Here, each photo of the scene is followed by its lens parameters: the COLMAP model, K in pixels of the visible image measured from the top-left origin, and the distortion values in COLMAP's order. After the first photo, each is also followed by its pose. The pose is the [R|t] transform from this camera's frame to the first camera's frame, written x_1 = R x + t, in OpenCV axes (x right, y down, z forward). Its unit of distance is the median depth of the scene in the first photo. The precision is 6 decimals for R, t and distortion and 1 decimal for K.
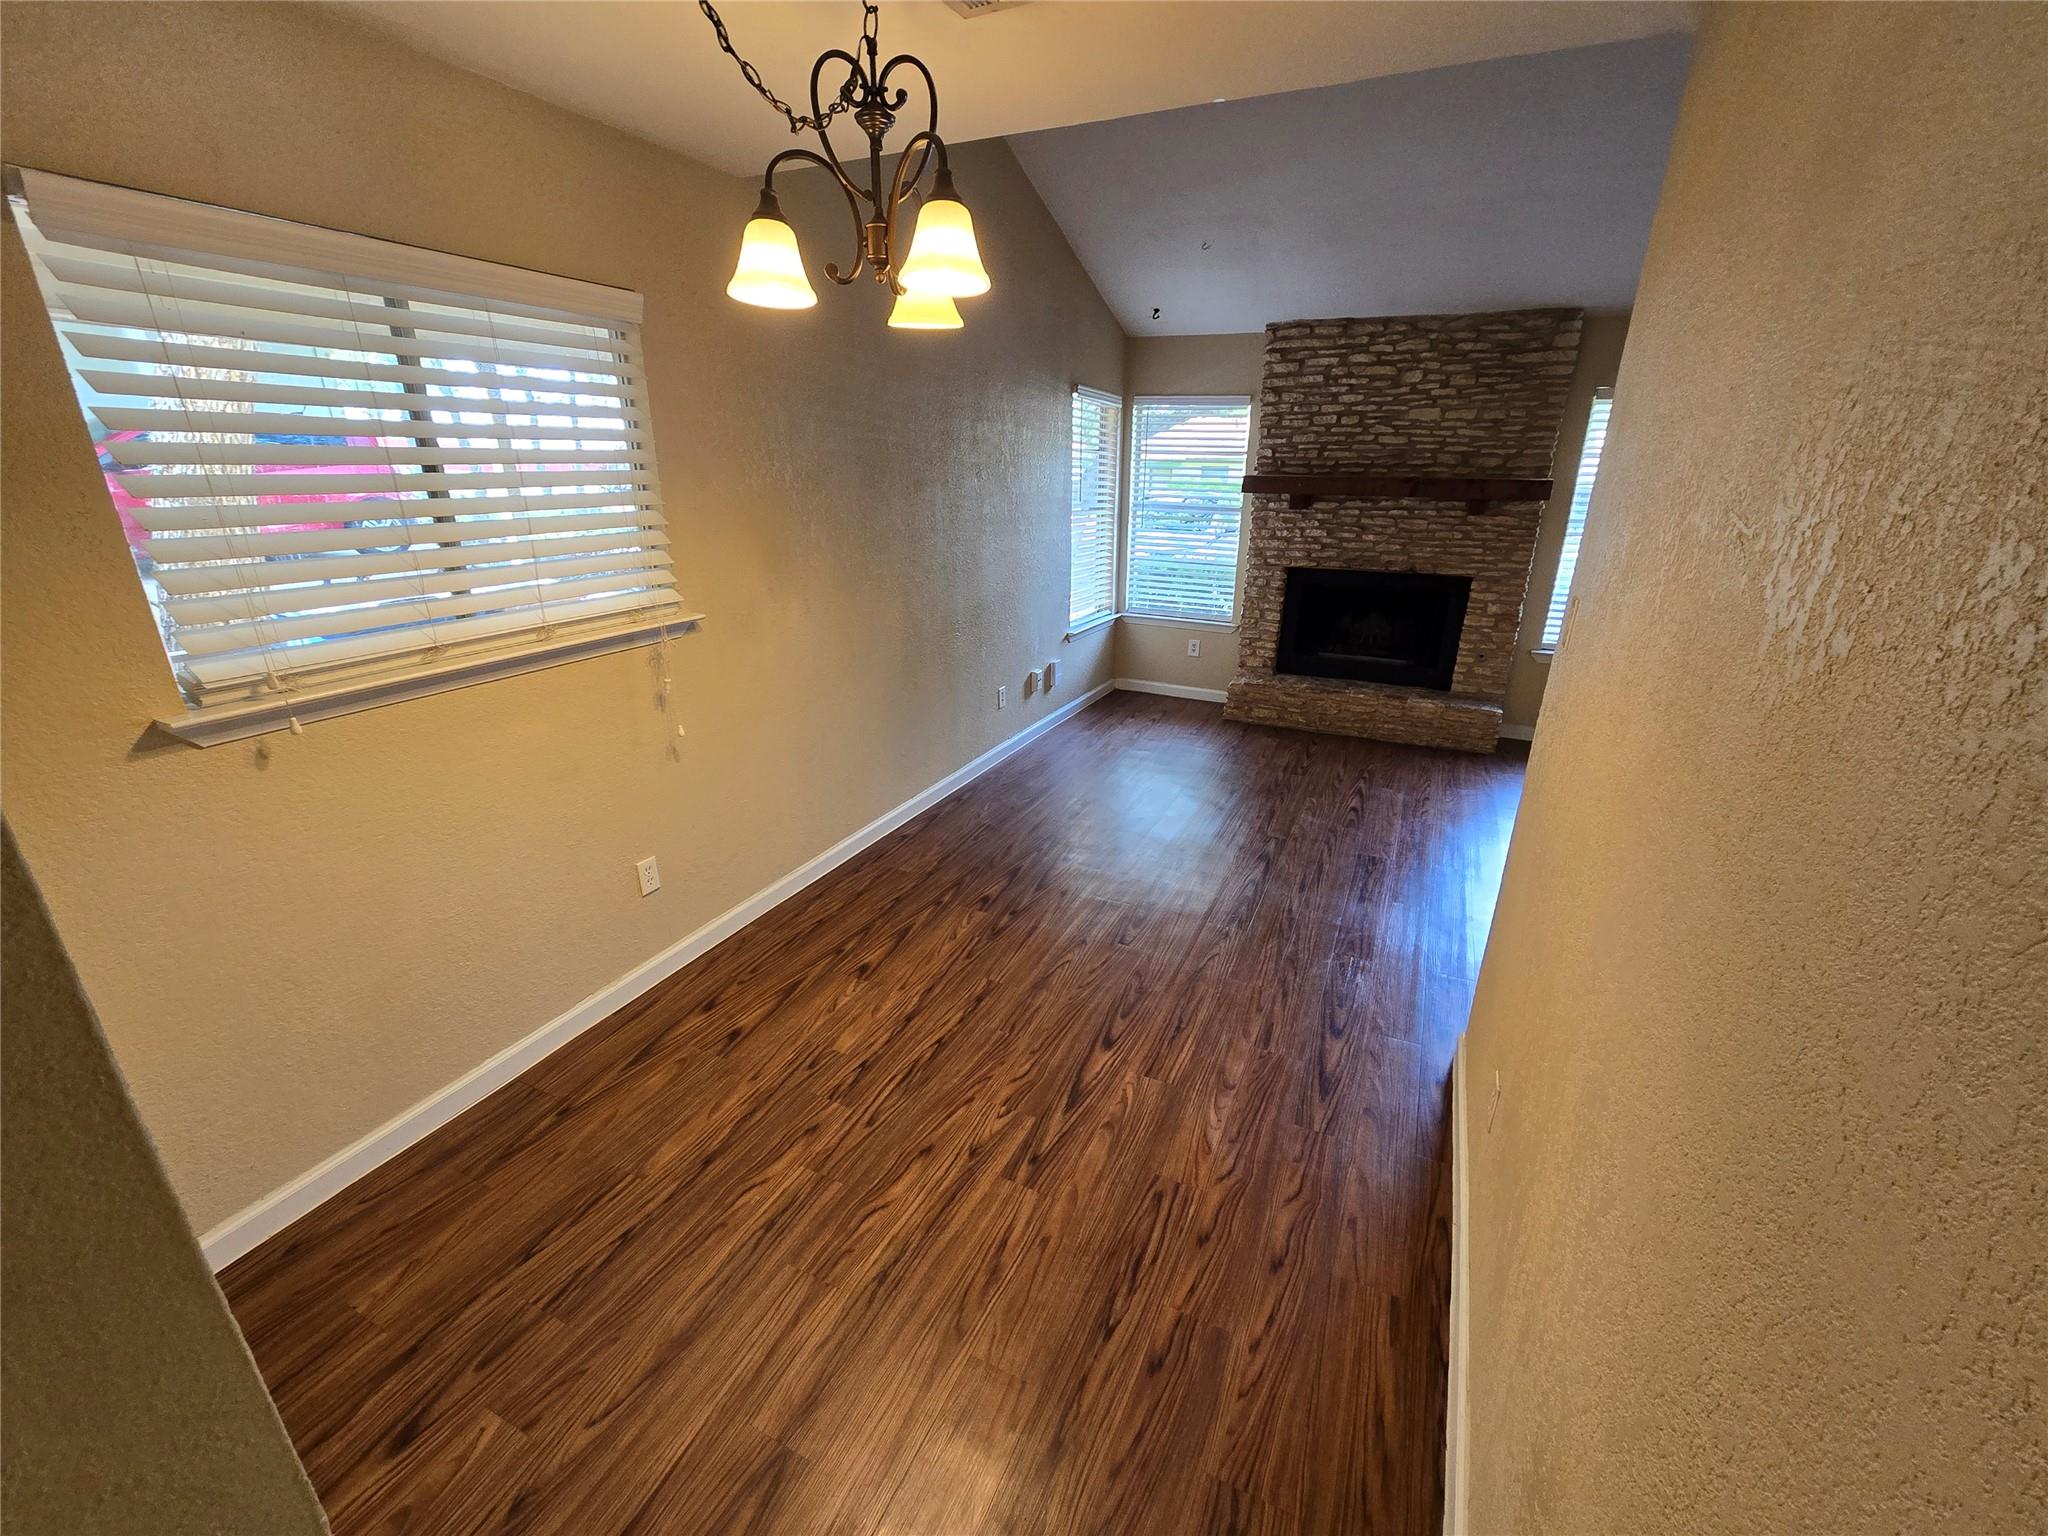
lens RADIAL K [[839.6, 0, 1033.7], [0, 839.6, 766.1], [0, 0, 1]] dist [-0.002545, -0.000257]
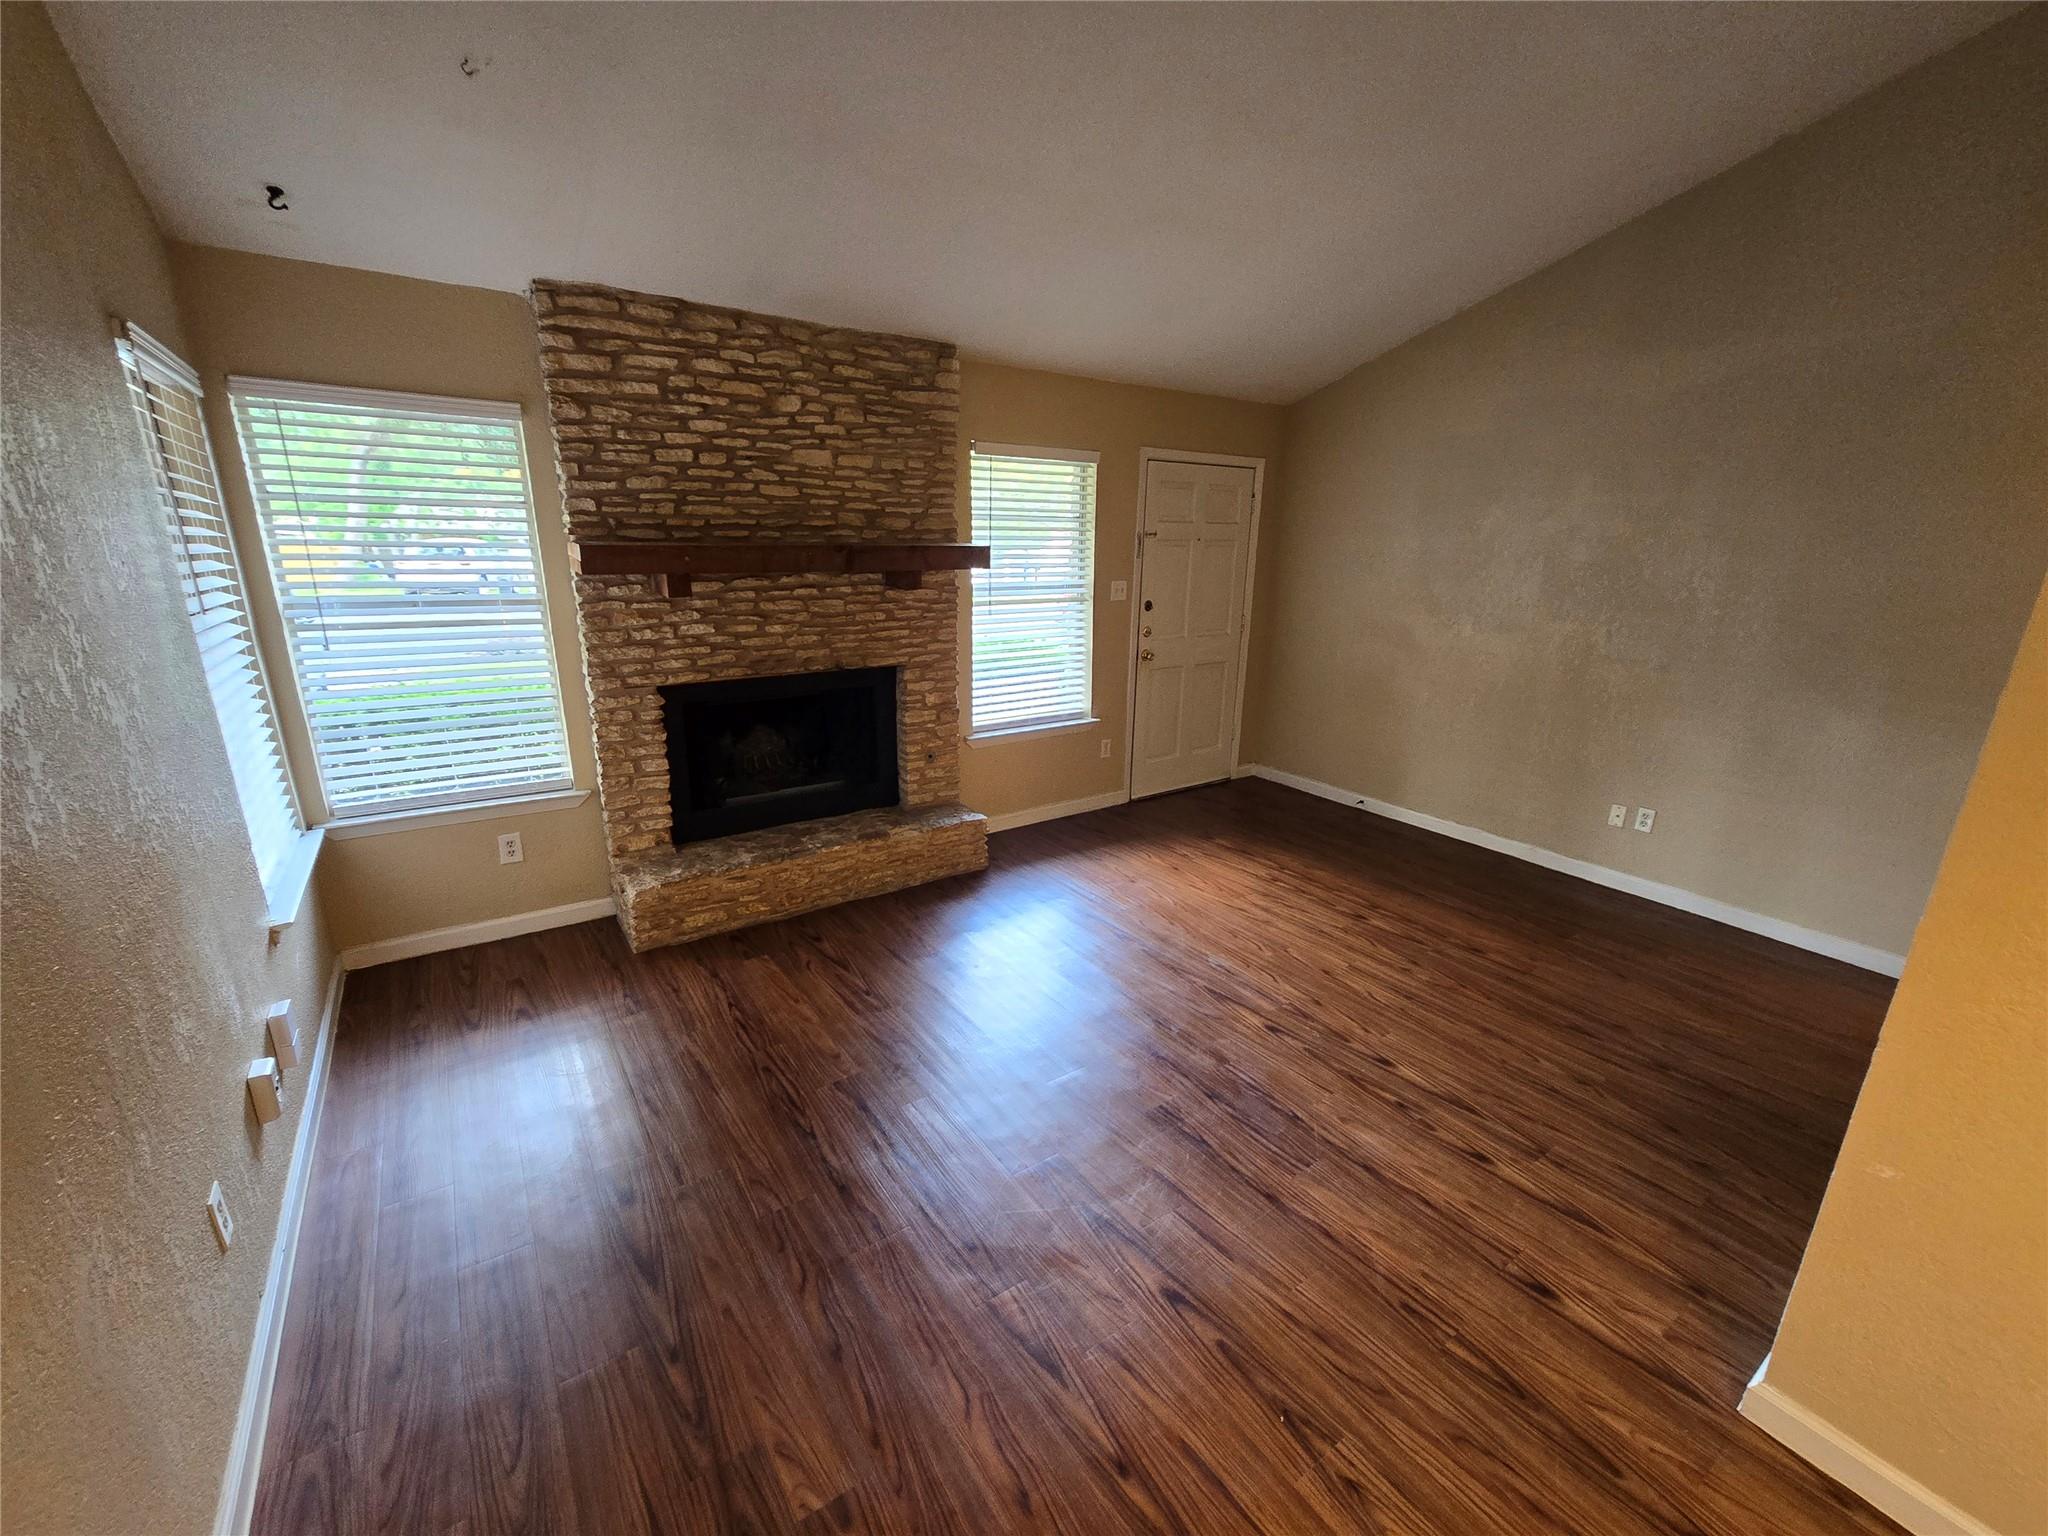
lens RADIAL K [[839.6, 0, 1022.1], [0, 839.6, 770.3], [0, 0, 1]] dist [-0.002545, -0.000257]
pose [[0.496732, -0.241769, 0.833550, -0.108080], [0.282171, 0.953228, 0.108330, -0.184151], [-0.820754, 0.181392, 0.541719, 0.492895]]
